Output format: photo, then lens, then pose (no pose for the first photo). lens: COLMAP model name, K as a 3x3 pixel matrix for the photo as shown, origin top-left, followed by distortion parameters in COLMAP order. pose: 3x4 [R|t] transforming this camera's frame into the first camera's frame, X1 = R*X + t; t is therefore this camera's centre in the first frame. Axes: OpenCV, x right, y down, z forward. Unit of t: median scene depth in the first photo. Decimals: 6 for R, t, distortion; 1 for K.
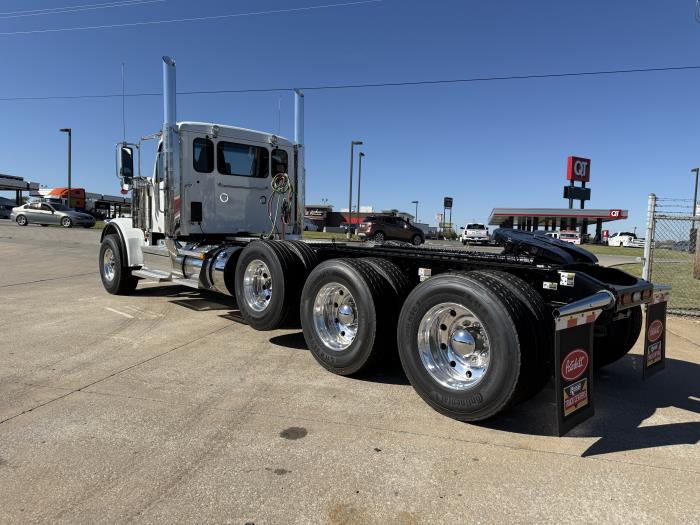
lens RADIAL K [[513.4, 0, 343.7], [0, 513.4, 268.3], [0, 0, 1]] dist [0.035975, -0.049634]
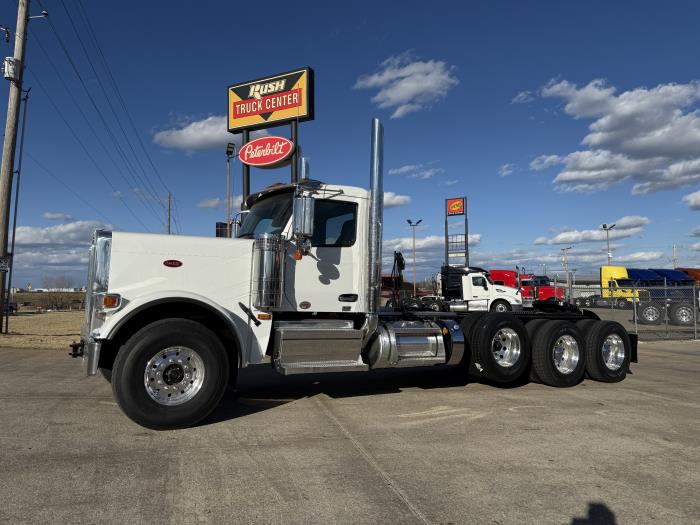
lens RADIAL K [[490.5, 0, 347.8], [0, 490.5, 267.8], [0, 0, 1]] dist [0.047812, -0.059408]
pose [[0.199667, 0.030003, 0.979404, -1.037547], [0.059802, 0.997295, -0.042743, -0.096377], [-0.978037, 0.067105, 0.197332, 0.771637]]
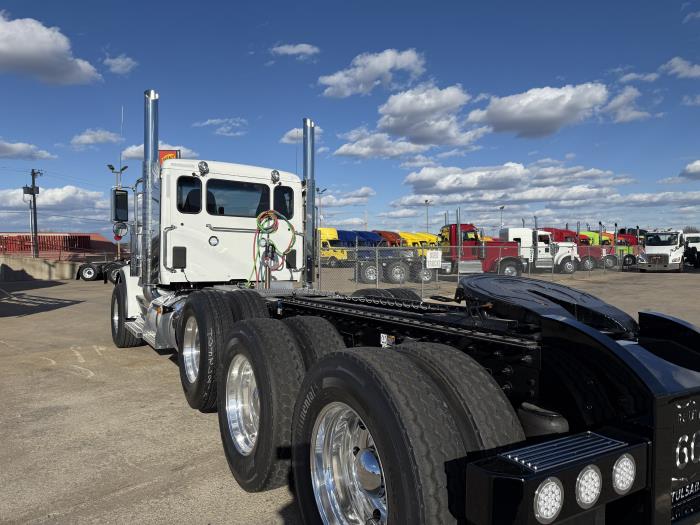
lens RADIAL K [[490.5, 0, 355.9], [0, 490.5, 258.6], [0, 0, 1]] dist [0.047812, -0.059408]
pose [[-0.370147, -0.029425, 0.928507, -0.534297], [0.053386, 0.997173, 0.052883, -0.096558], [-0.927438, 0.069144, -0.367530, 0.793449]]
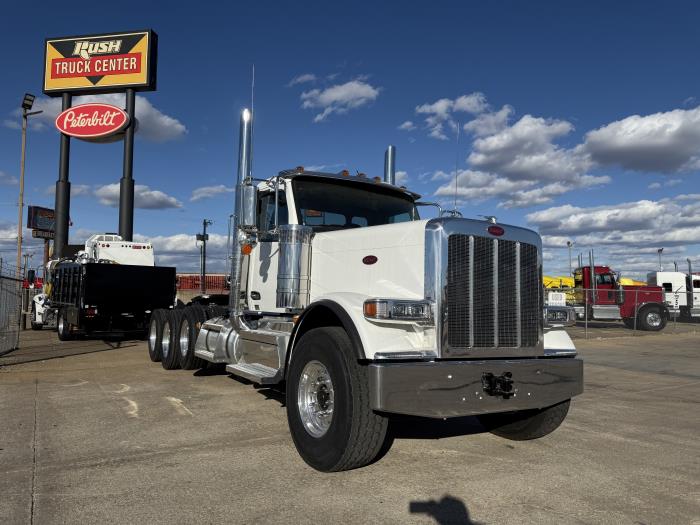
lens RADIAL K [[490.5, 0, 356.8], [0, 490.5, 259.6], [0, 0, 1]] dist [0.047812, -0.059408]
pose [[-0.107668, 0.050976, 0.992879, -0.703020], [0.041909, 0.998030, -0.046696, -0.077013], [-0.993303, 0.036583, -0.109592, 0.768503]]
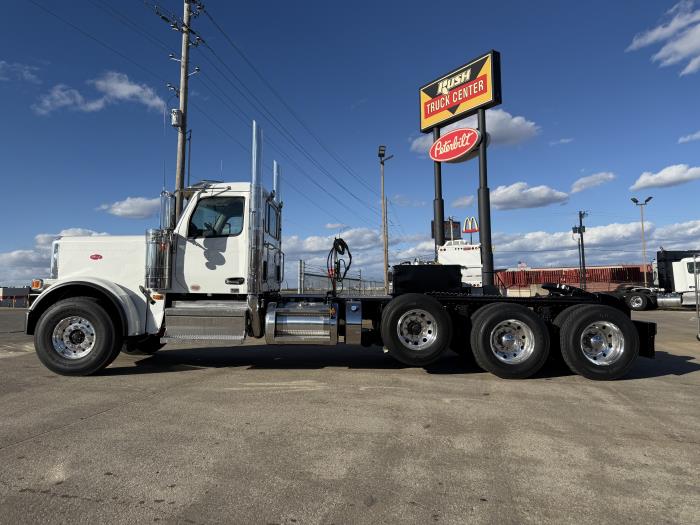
lens RADIAL K [[490.5, 0, 349.8], [0, 490.5, 268.3], [0, 0, 1]] dist [0.047812, -0.059408]
pose [[0.646642, 0.007382, 0.762758, -0.826493], [0.069487, 0.995226, -0.068540, -0.032407], [-0.759623, 0.097322, 0.643041, 0.222732]]
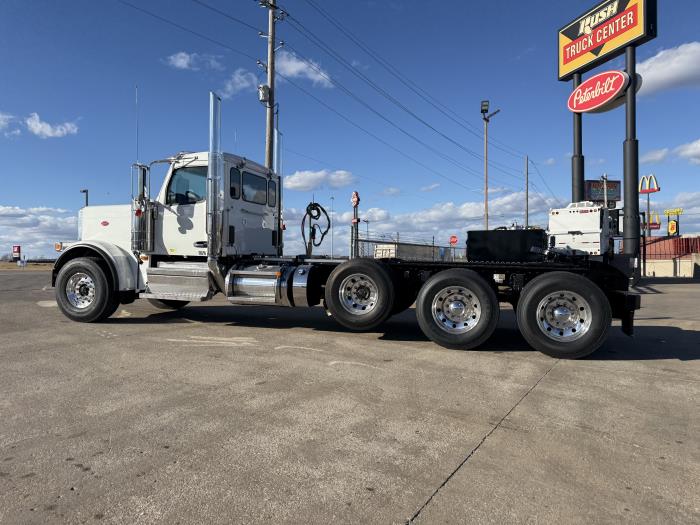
lens RADIAL K [[493.0, 0, 345.1], [0, 493.0, 269.7], [0, 0, 1]] dist [0.018125, -0.025012]
pose [[0.854978, -0.031933, 0.517680, -0.557717], [0.049069, 0.998606, -0.019441, -0.003473], [-0.516337, 0.042024, 0.855354, -0.007829]]
